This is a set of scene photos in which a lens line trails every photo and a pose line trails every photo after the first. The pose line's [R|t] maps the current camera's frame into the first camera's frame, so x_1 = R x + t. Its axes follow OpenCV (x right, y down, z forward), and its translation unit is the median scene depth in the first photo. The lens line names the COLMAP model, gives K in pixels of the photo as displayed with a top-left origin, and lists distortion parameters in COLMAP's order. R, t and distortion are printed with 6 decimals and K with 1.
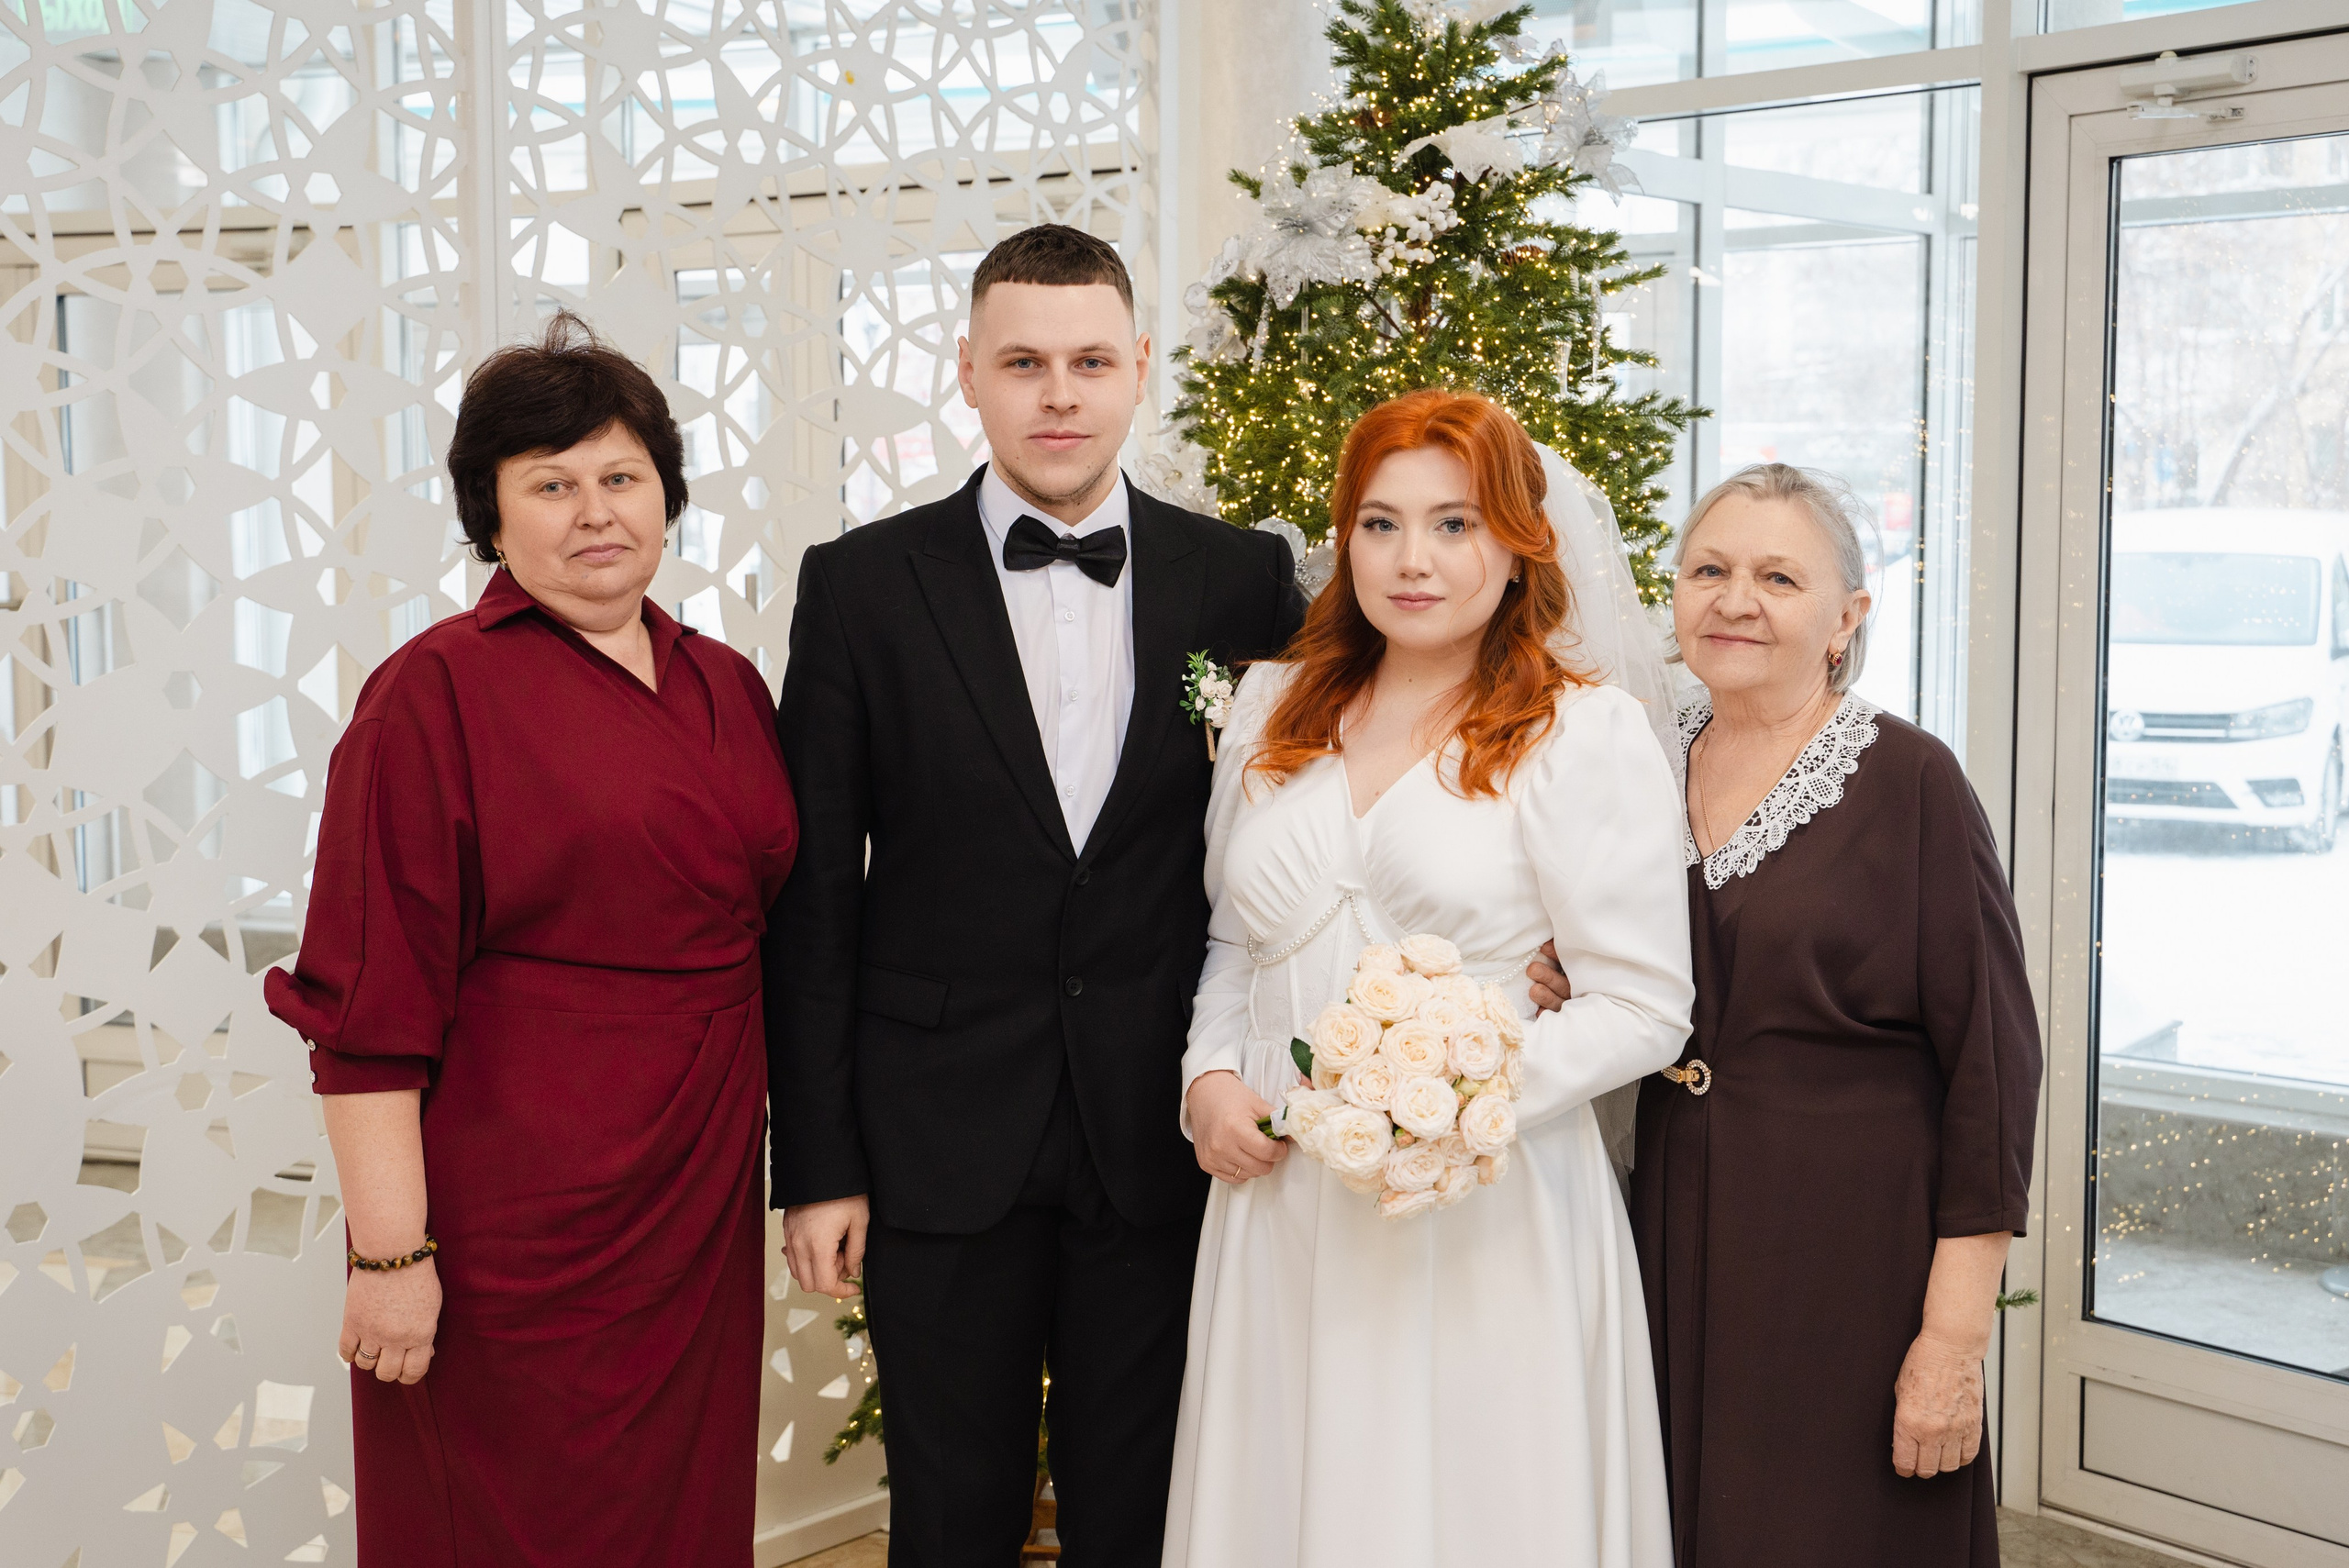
lens RADIAL K [[2711.1, 0, 1109.9], [0, 2711.1, 787.4], [0, 0, 1]] dist [0.023256, 0.034845]
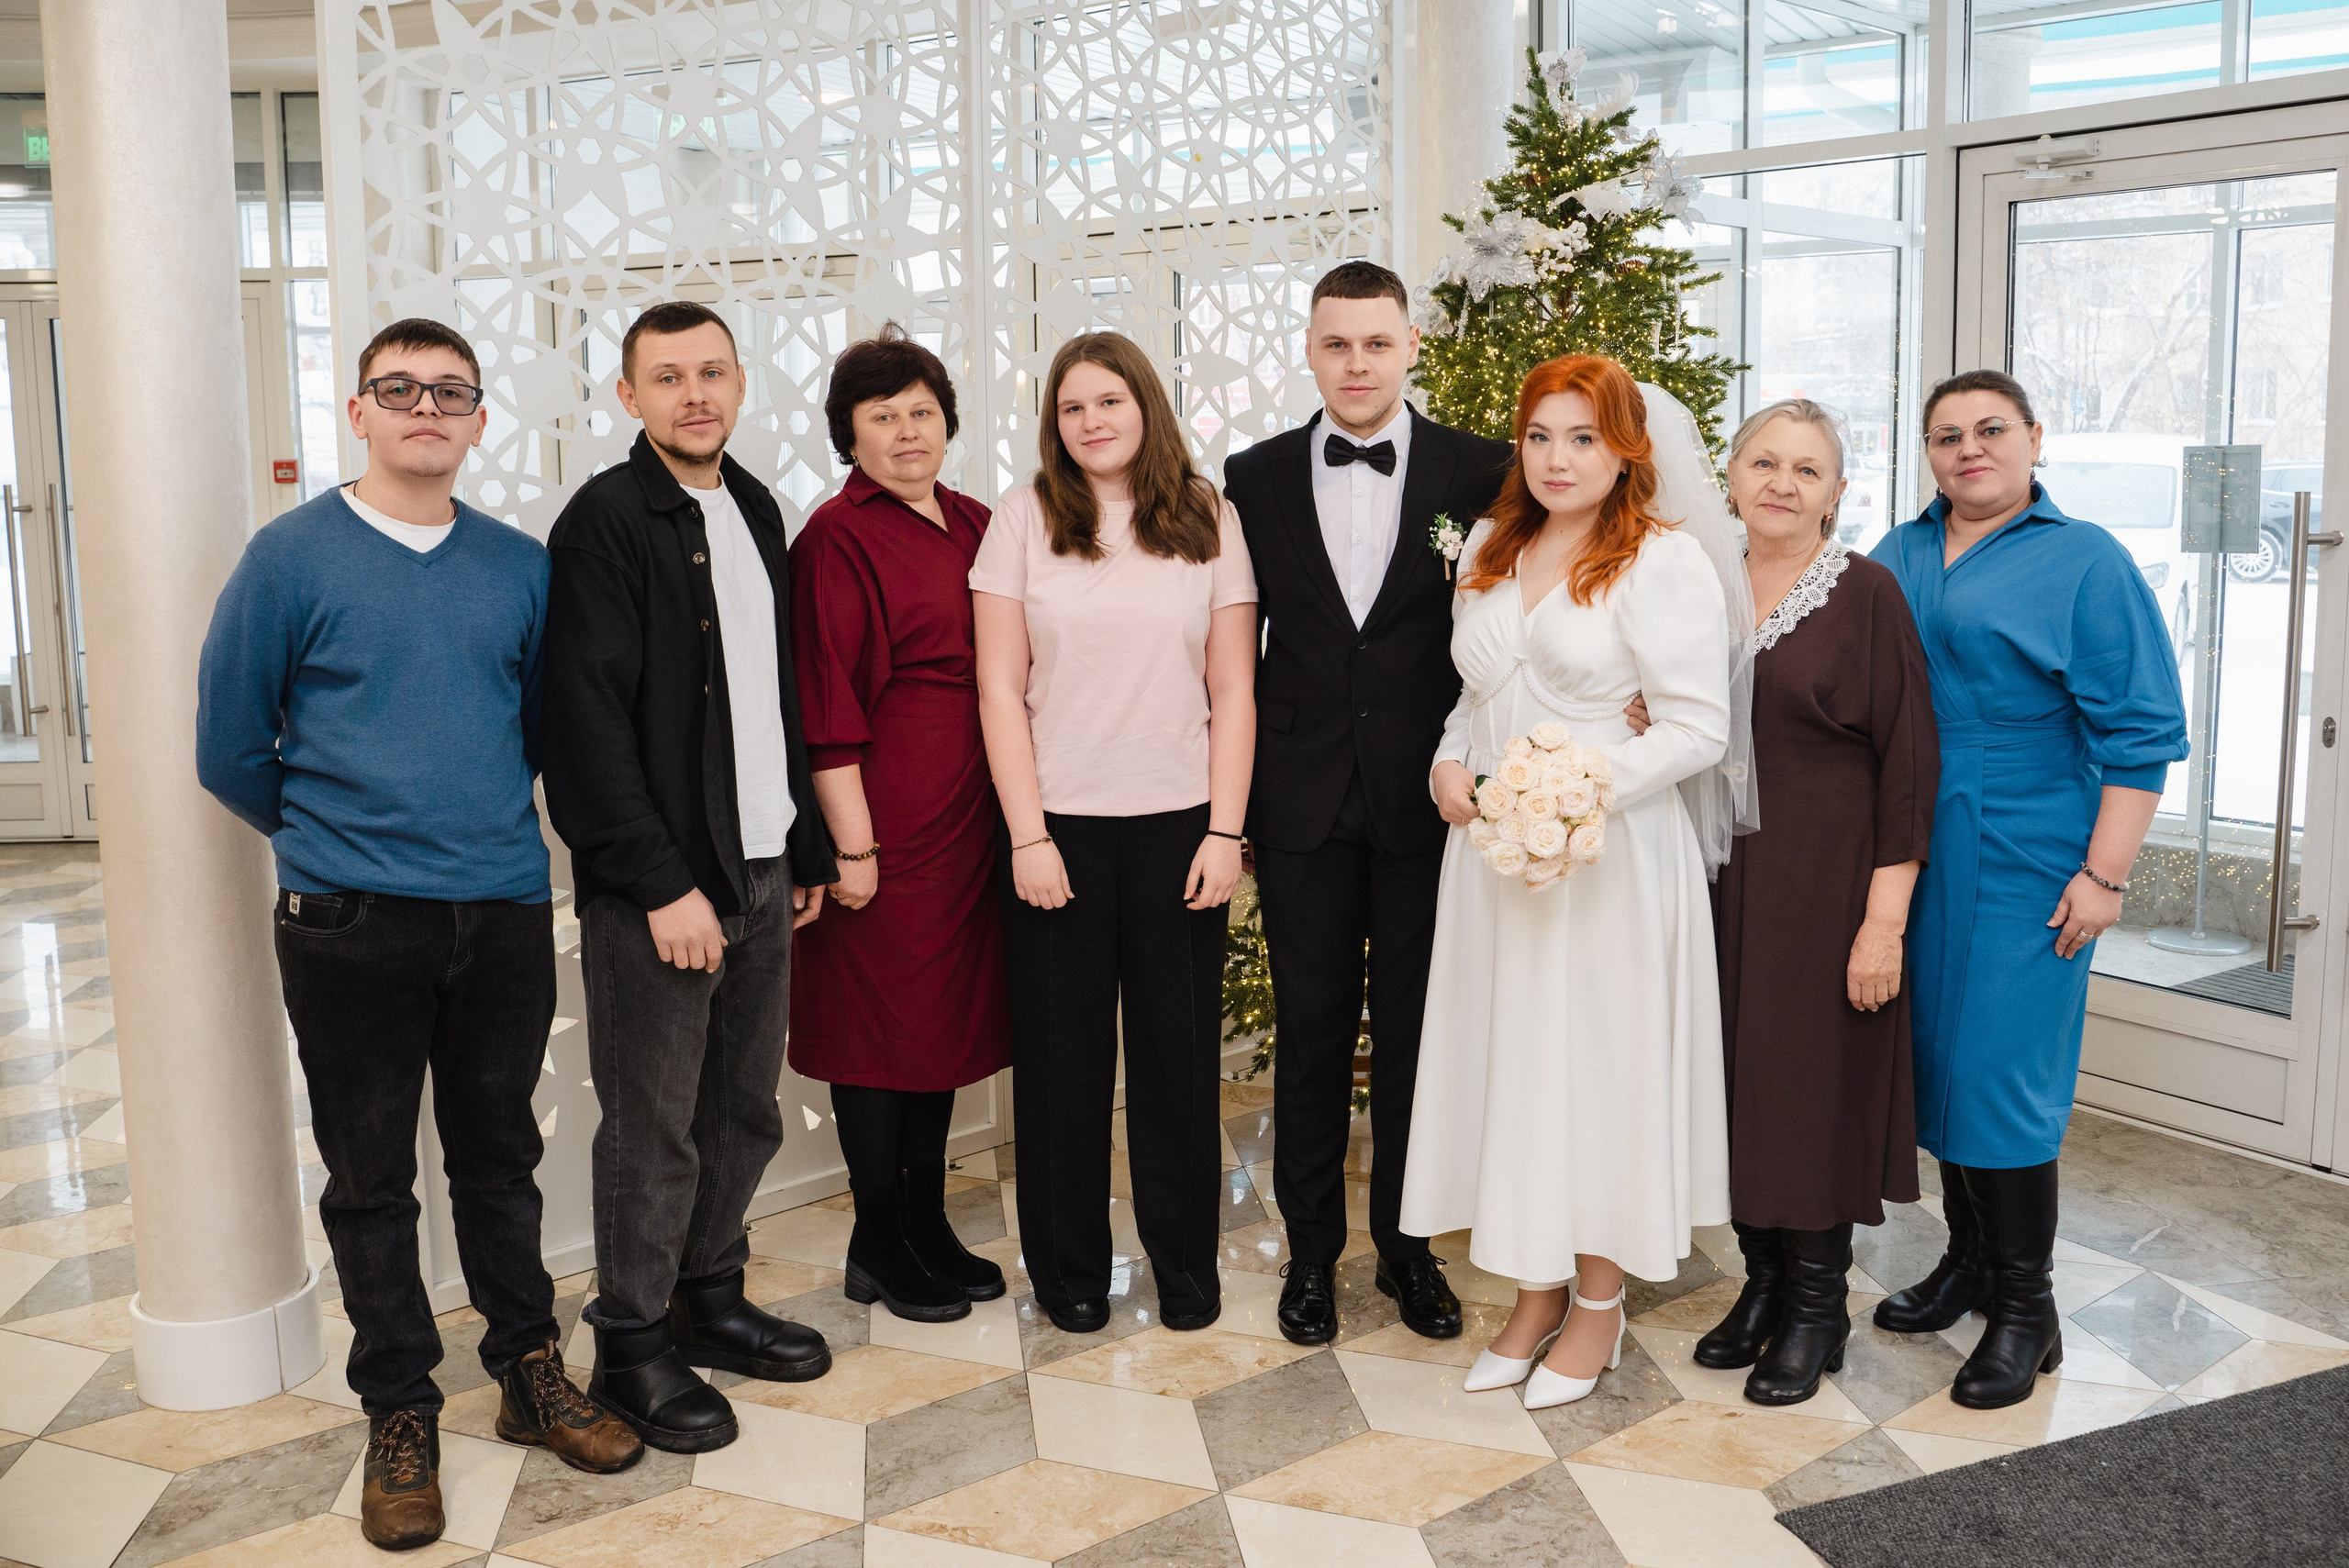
lens RADIAL K [[1944.5, 0, 1179.2], [0, 1944.5, 731.0], [0, 0, 1]] dist [-0.091242, 0.058489]
pose [[0.997296, 0.001851, -0.073466, -0.025426], [0.001655, 0.998863, 0.047635, 0.018126], [0.073471, -0.047627, 0.996159, -0.138227]]
